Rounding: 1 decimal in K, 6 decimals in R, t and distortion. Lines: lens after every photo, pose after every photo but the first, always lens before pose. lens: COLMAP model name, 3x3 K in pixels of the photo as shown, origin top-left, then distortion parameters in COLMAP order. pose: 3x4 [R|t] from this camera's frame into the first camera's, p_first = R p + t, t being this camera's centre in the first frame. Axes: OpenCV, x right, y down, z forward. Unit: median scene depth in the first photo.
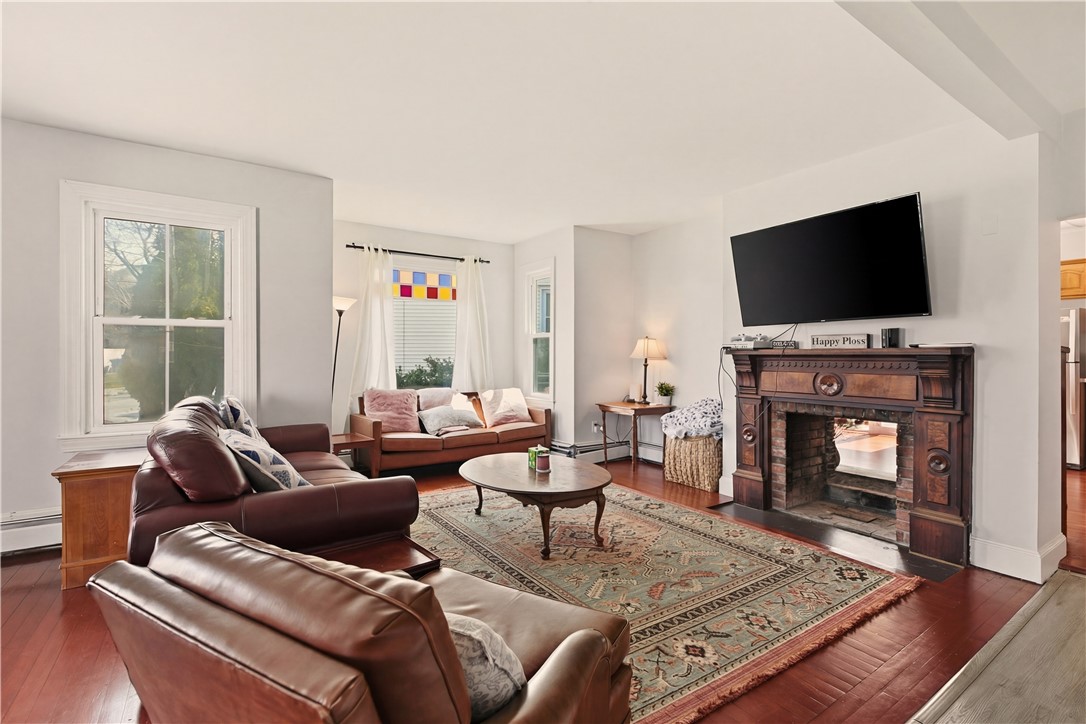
lens RADIAL K [[500.1, 0, 541.8], [0, 500.1, 357.9], [0, 0, 1]] dist [-0.007187, 0.000555]
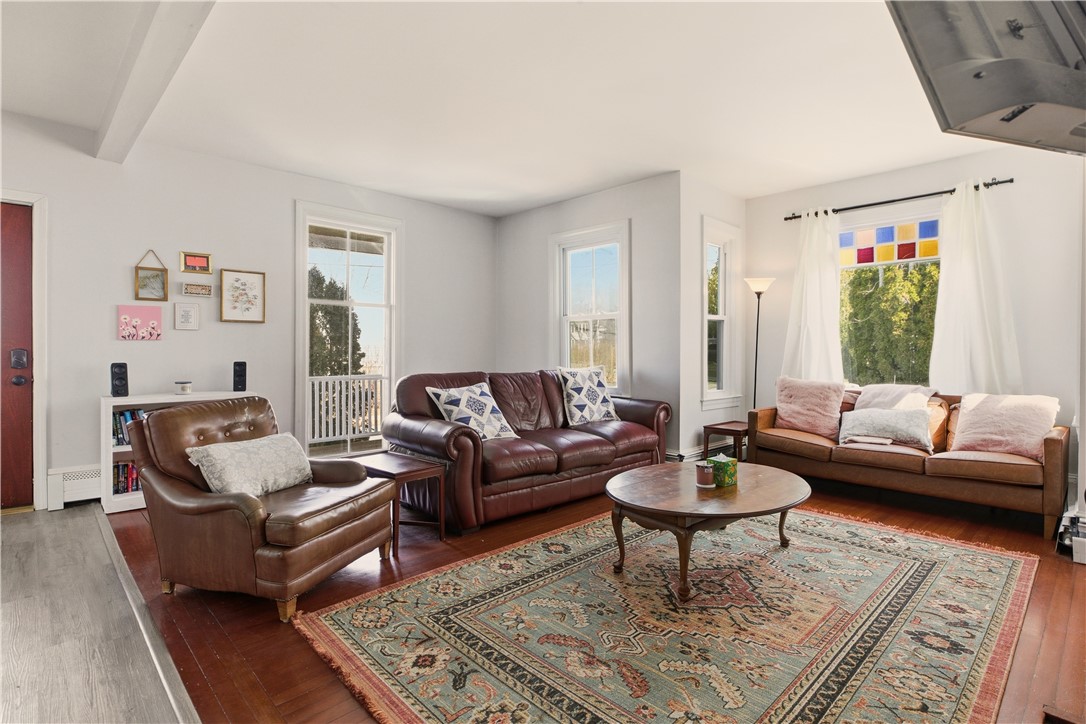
lens RADIAL K [[538.7, 0, 549.0], [0, 538.7, 355.3], [0, 0, 1]] dist [-0.003024, 0.000032]
pose [[0.188130, 0.014663, -0.982035, 0.640216], [-0.007216, 0.999882, 0.013547, 0.016163], [0.982118, 0.004537, 0.188214, 0.519577]]
